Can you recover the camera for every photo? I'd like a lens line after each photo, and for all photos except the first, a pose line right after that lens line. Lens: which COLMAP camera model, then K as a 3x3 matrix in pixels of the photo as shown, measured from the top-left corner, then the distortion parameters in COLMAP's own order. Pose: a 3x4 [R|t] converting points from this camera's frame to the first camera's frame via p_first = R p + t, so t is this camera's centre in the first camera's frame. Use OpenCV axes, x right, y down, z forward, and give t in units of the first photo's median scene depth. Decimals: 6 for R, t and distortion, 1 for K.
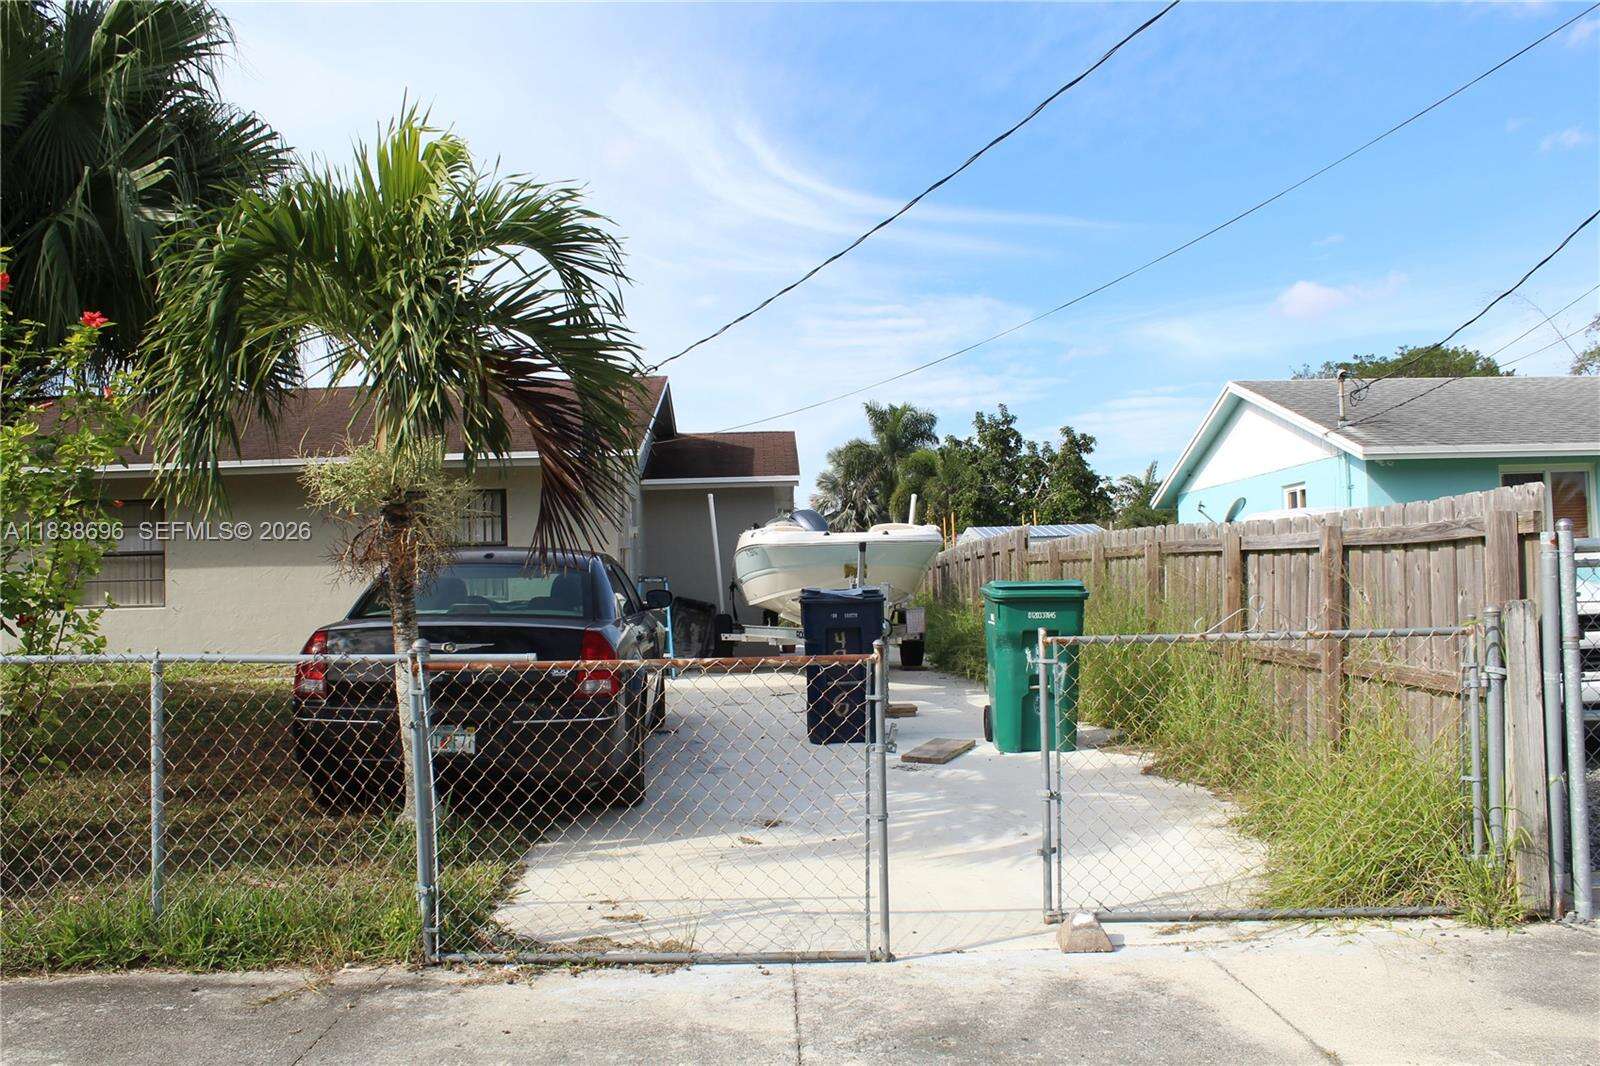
lens RADIAL K [[1343.9, 0, 795.5], [0, 1343.9, 532.4], [0, 0, 1]] dist [-0.168875, 0.158710]
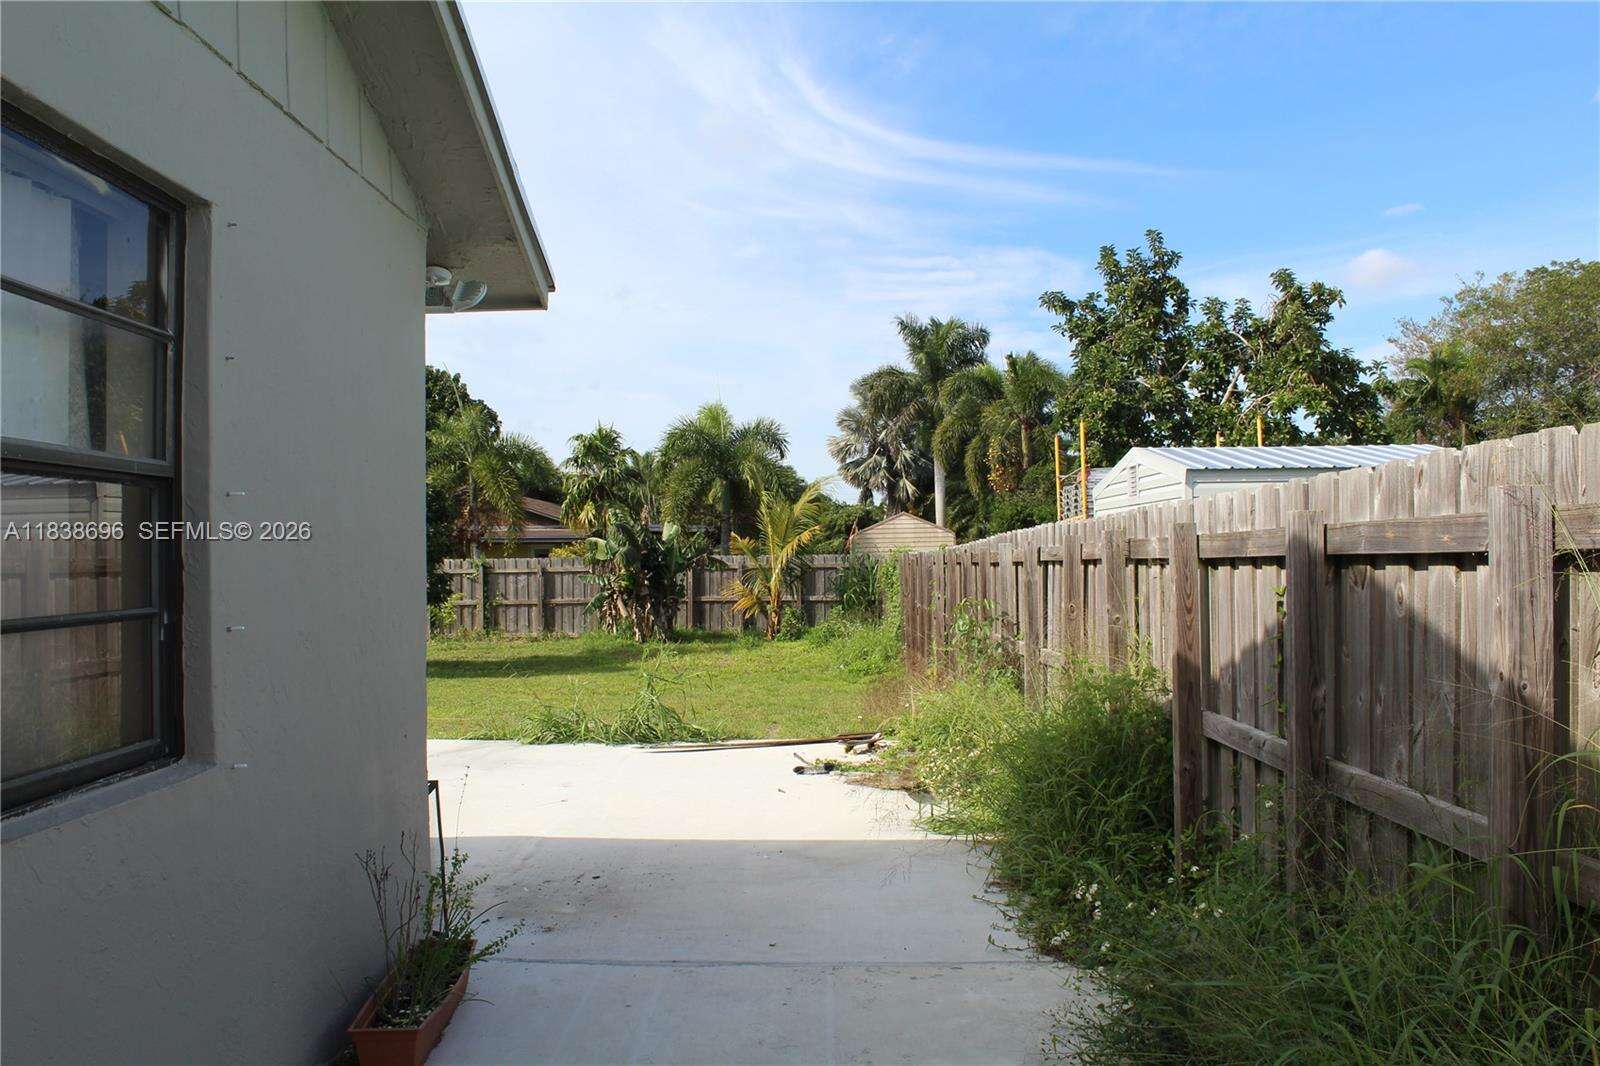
lens RADIAL K [[1387.8, 0, 785.1], [0, 1387.8, 543.0], [0, 0, 1]] dist [-0.176690, 0.175289]
pose [[0.999135, 0.021769, -0.035426, 0.125535], [-0.020608, 0.999250, 0.032788, 0.047665], [0.036113, -0.032029, 0.998834, 1.810113]]
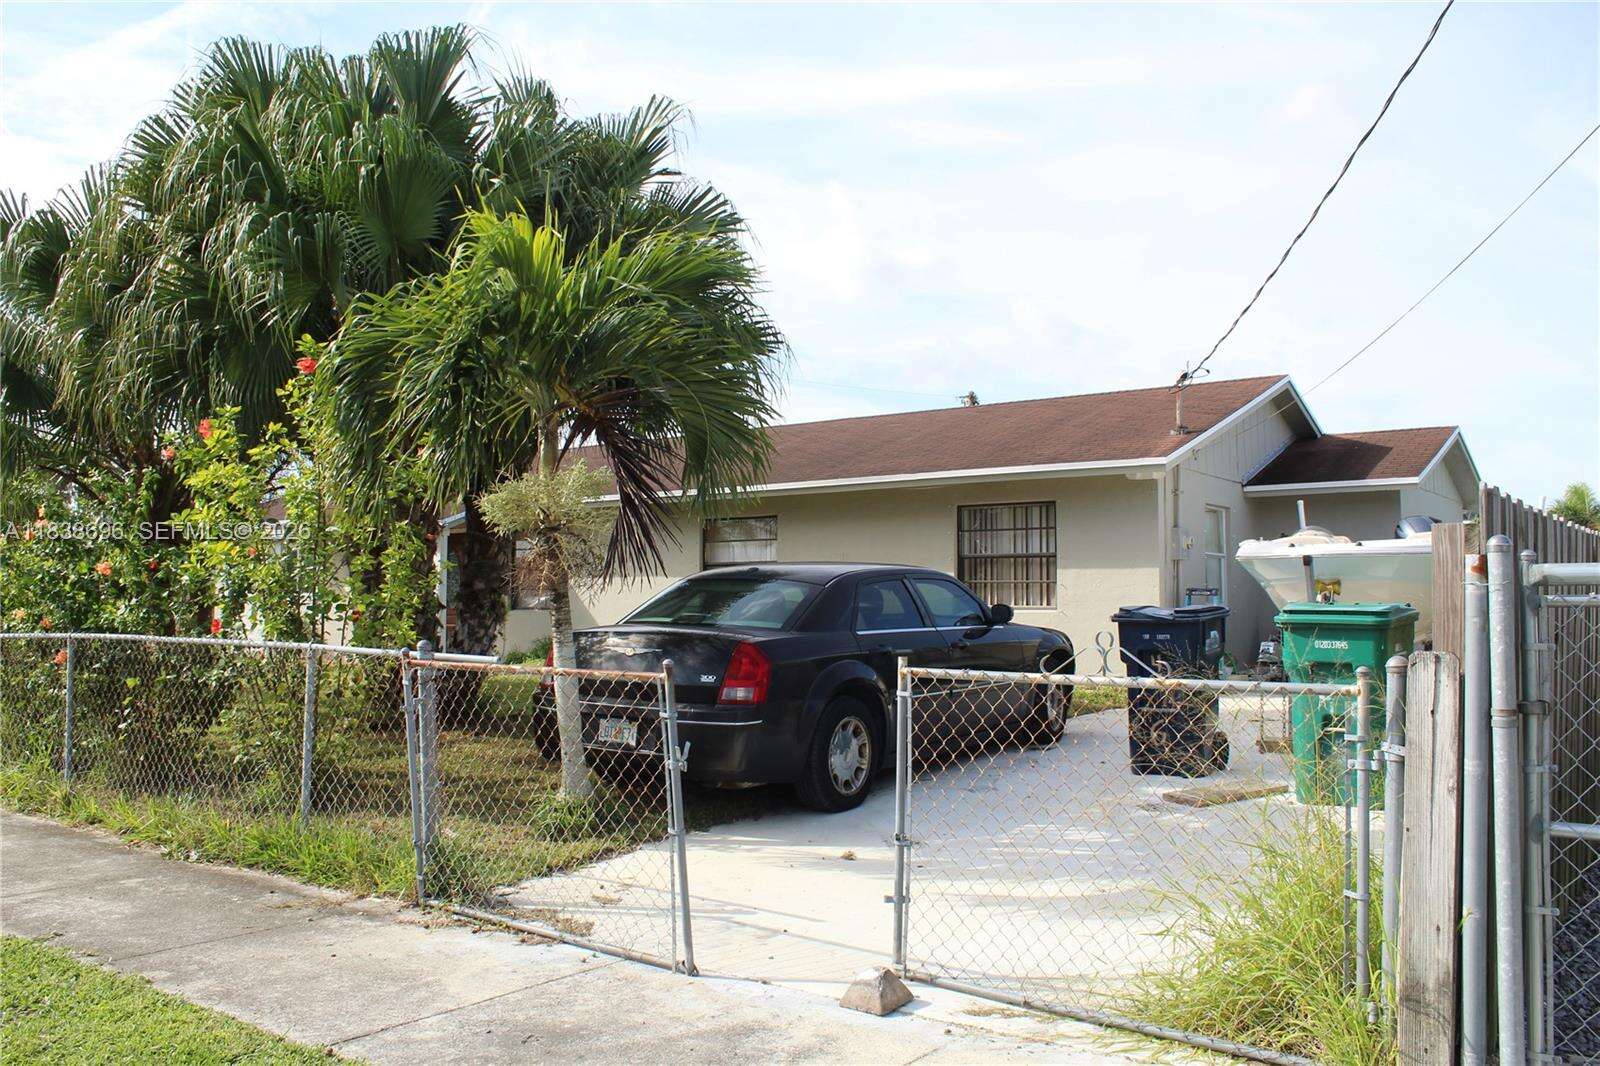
lens RADIAL K [[1343.9, 0, 795.5], [0, 1343.9, 532.4], [0, 0, 1]] dist [-0.168875, 0.158710]
pose [[0.785993, -0.008944, -0.618171, 0.404435], [0.006554, 0.999960, -0.006134, -0.005674], [0.618201, 0.000770, 0.786020, 0.130518]]
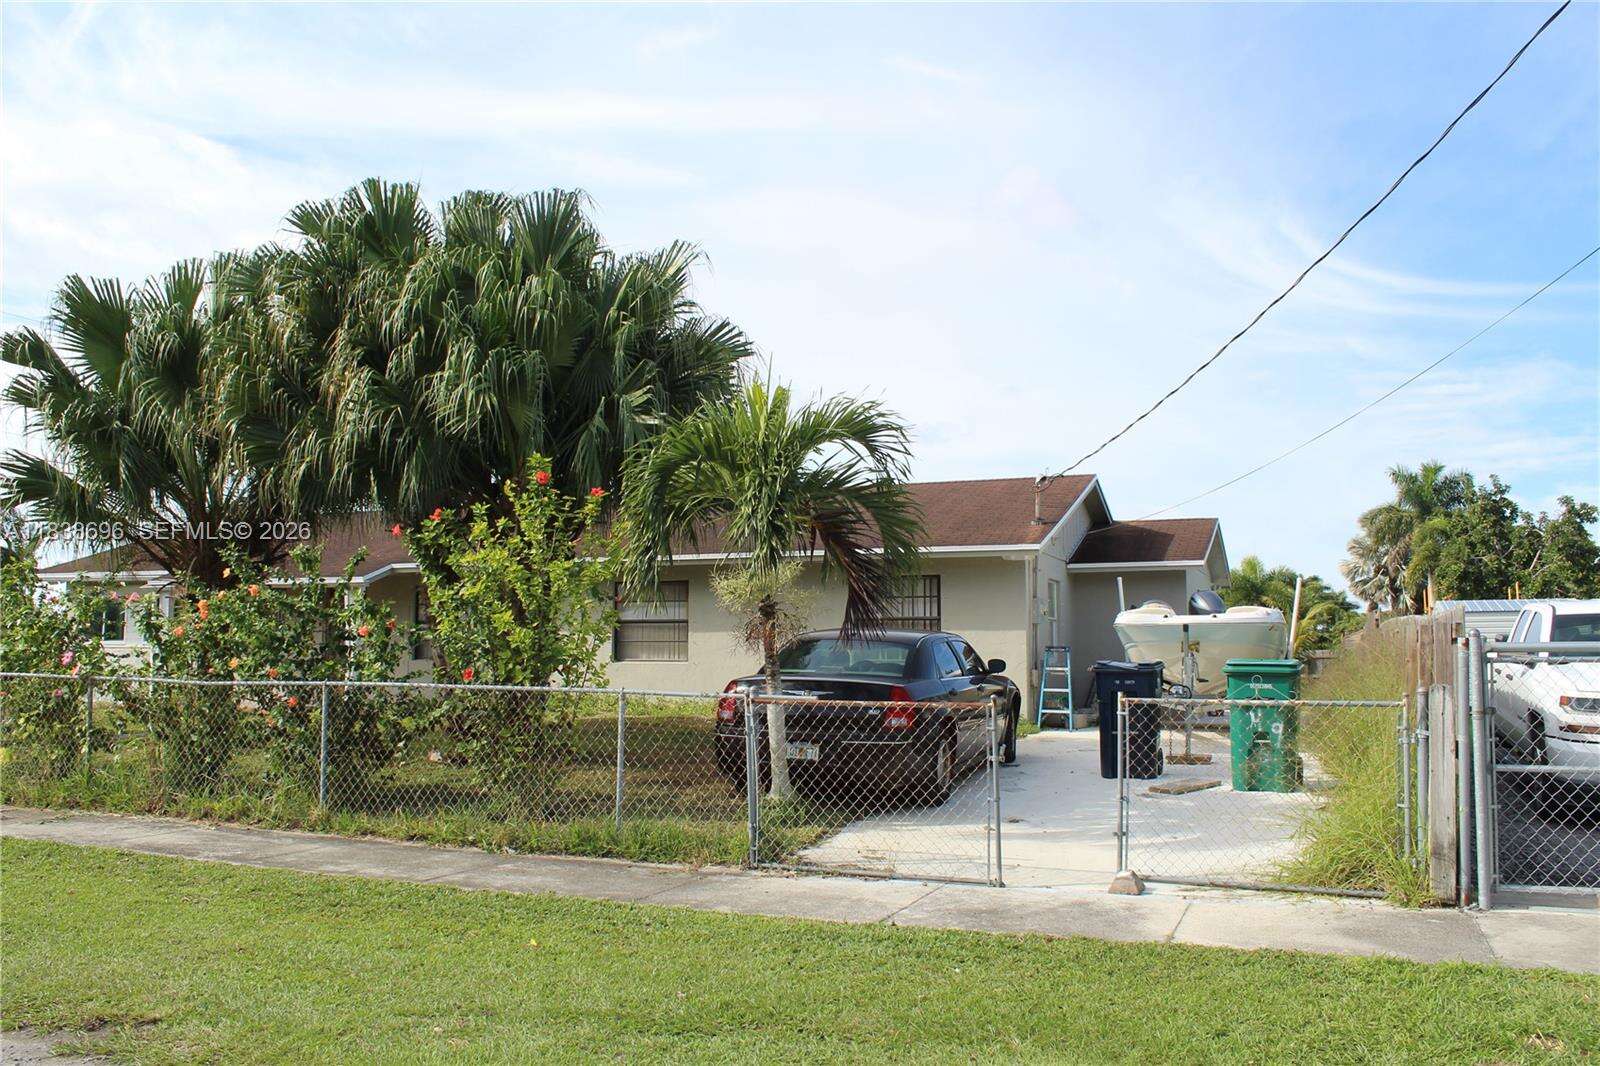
lens RADIAL K [[1366.0, 0, 797.3], [0, 1366.0, 522.3], [0, 0, 1]] dist [-0.164654, 0.156870]
pose [[0.917519, -0.009310, -0.397583, 0.272781], [-0.011250, 0.998718, -0.049349, -0.026776], [0.397533, 0.049752, 0.916238, -0.365264]]
